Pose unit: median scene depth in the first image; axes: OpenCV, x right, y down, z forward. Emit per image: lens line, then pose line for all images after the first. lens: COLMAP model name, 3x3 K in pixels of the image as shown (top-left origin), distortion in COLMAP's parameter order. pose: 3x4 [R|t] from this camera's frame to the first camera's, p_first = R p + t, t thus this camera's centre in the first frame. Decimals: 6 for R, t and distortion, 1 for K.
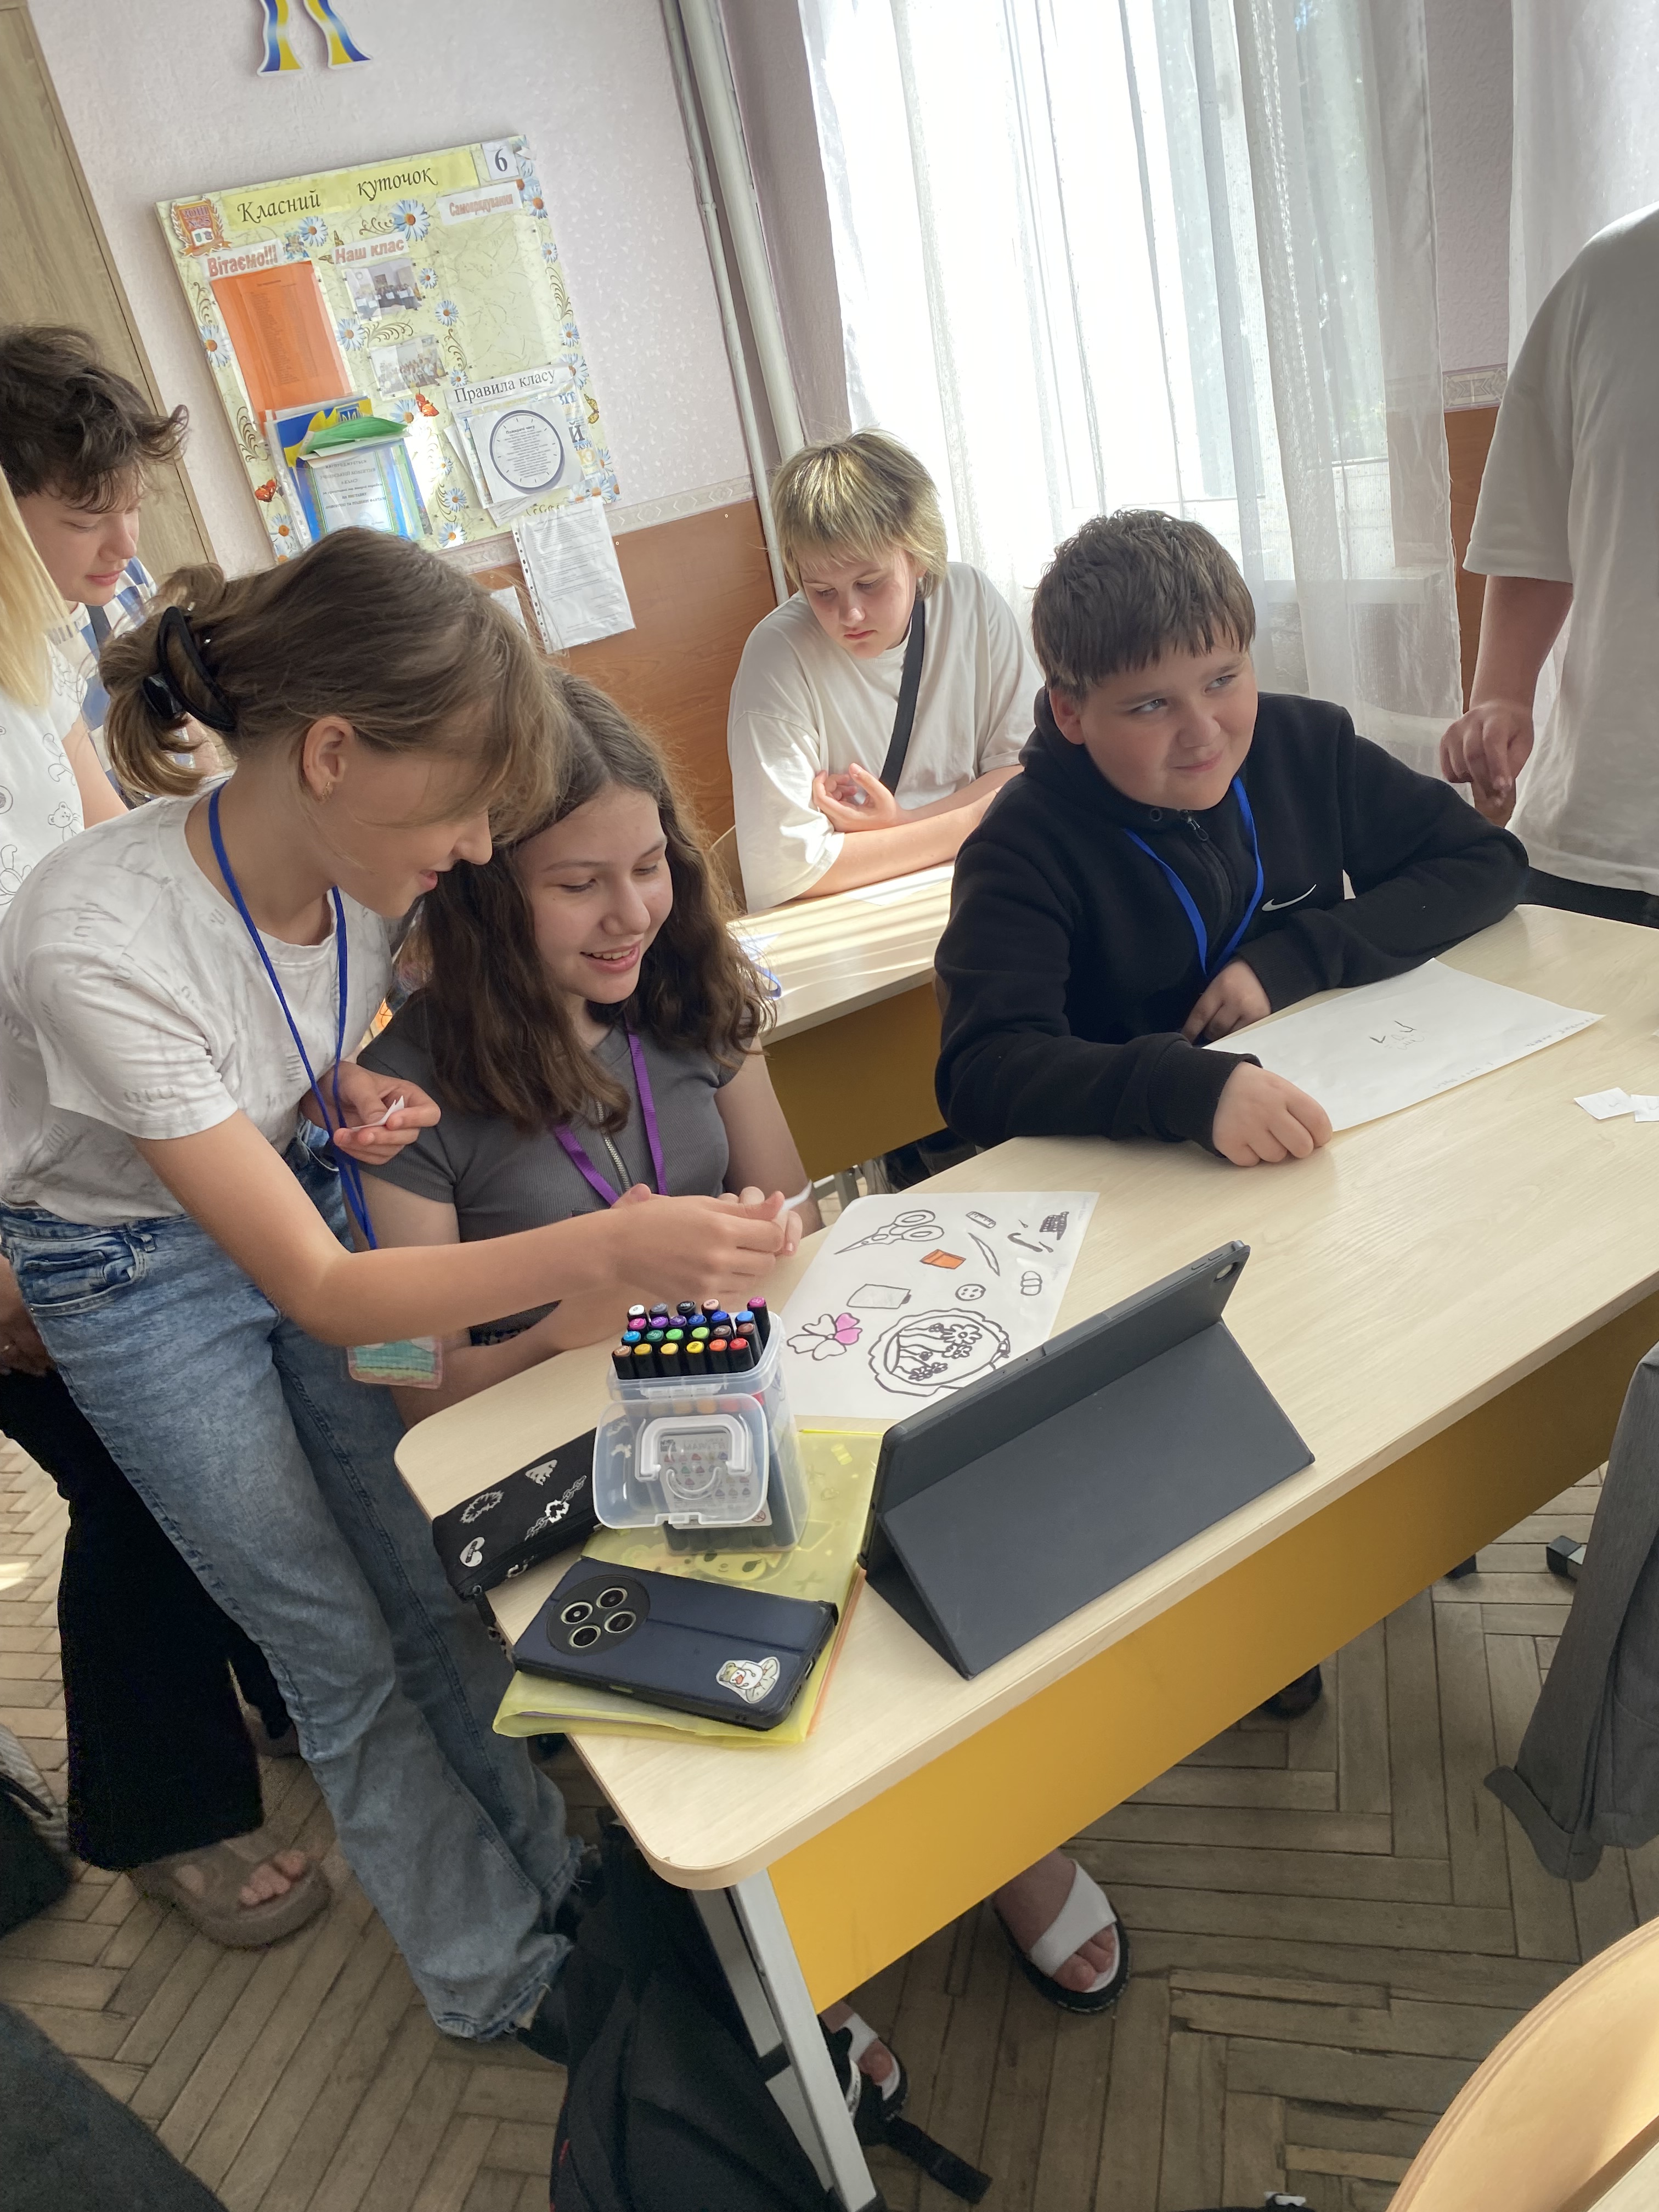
lens RADIAL K [[1649.4, 0, 828.4], [0, 1649.4, 1113.9], [0, 0, 1]] dist [0.015825, 0.002669]
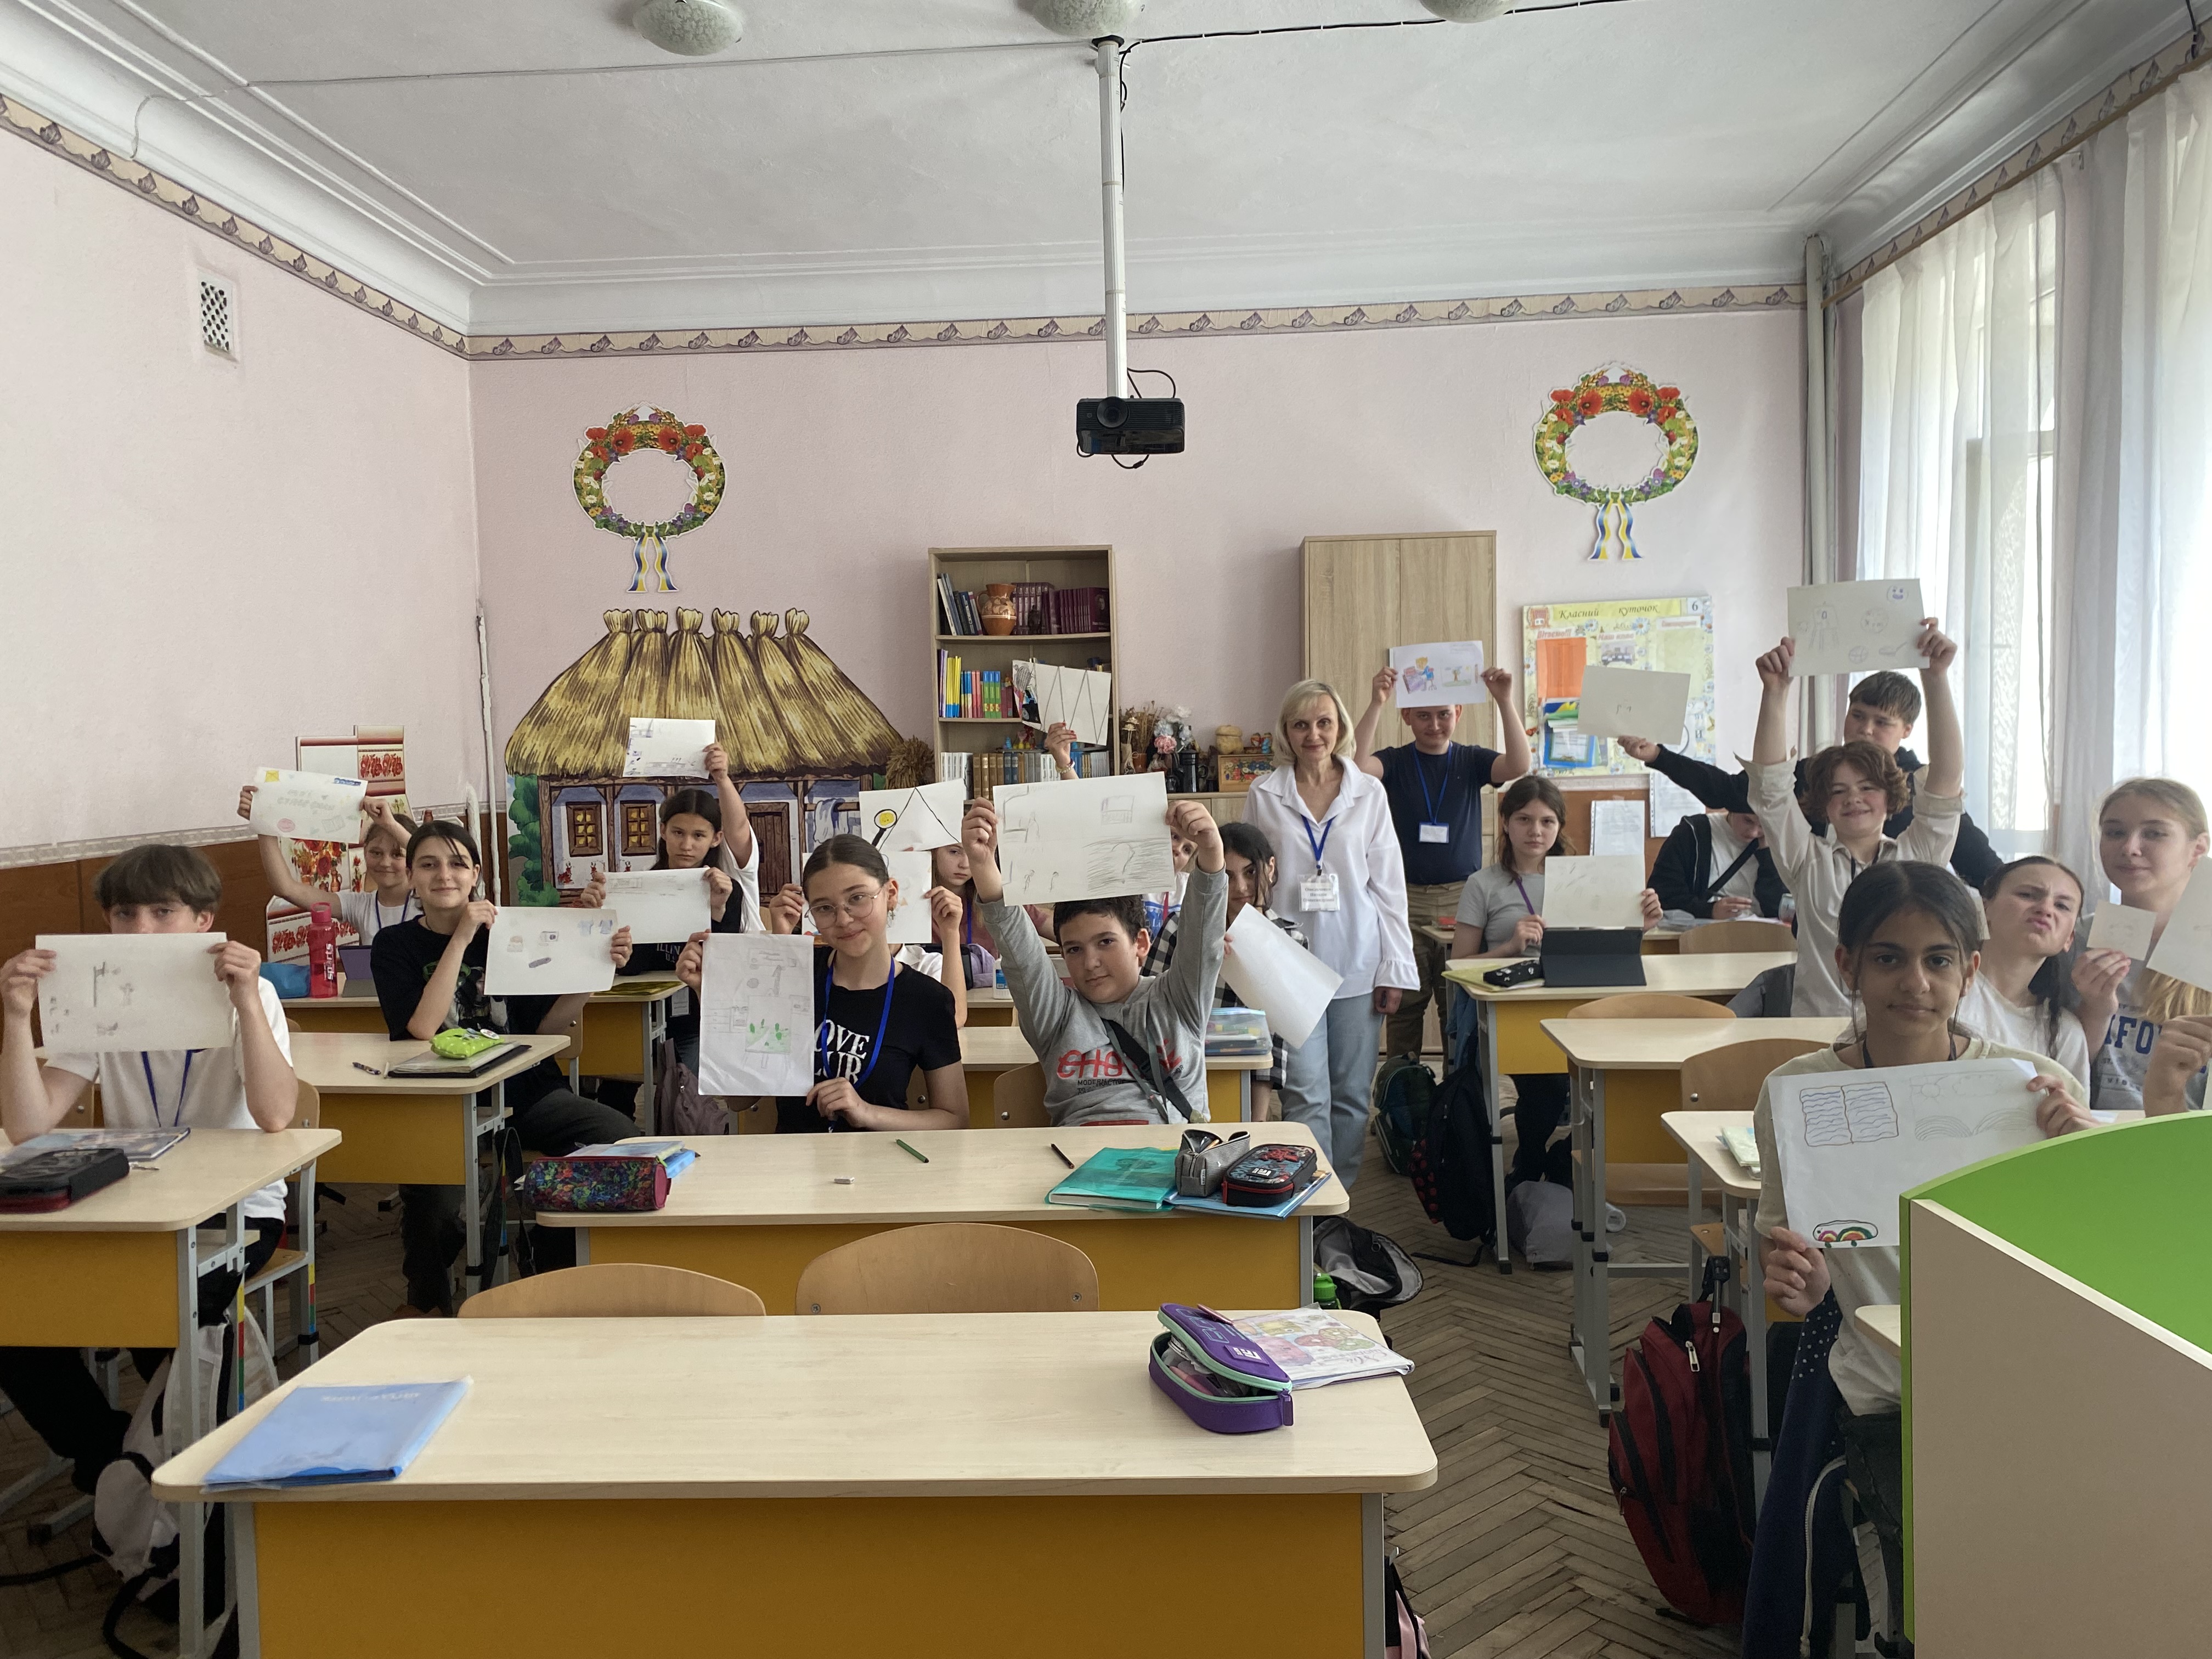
lens RADIAL K [[1649.4, 0, 1101.5], [0, 1649.4, 824.7], [0, 0, 1]] dist [0.015825, 0.002669]
pose [[0.820764, 0.202651, -0.534114, 0.348630], [-0.363316, 0.906687, -0.214290, 0.369686], [0.440848, 0.369934, 0.817803, -0.889055]]
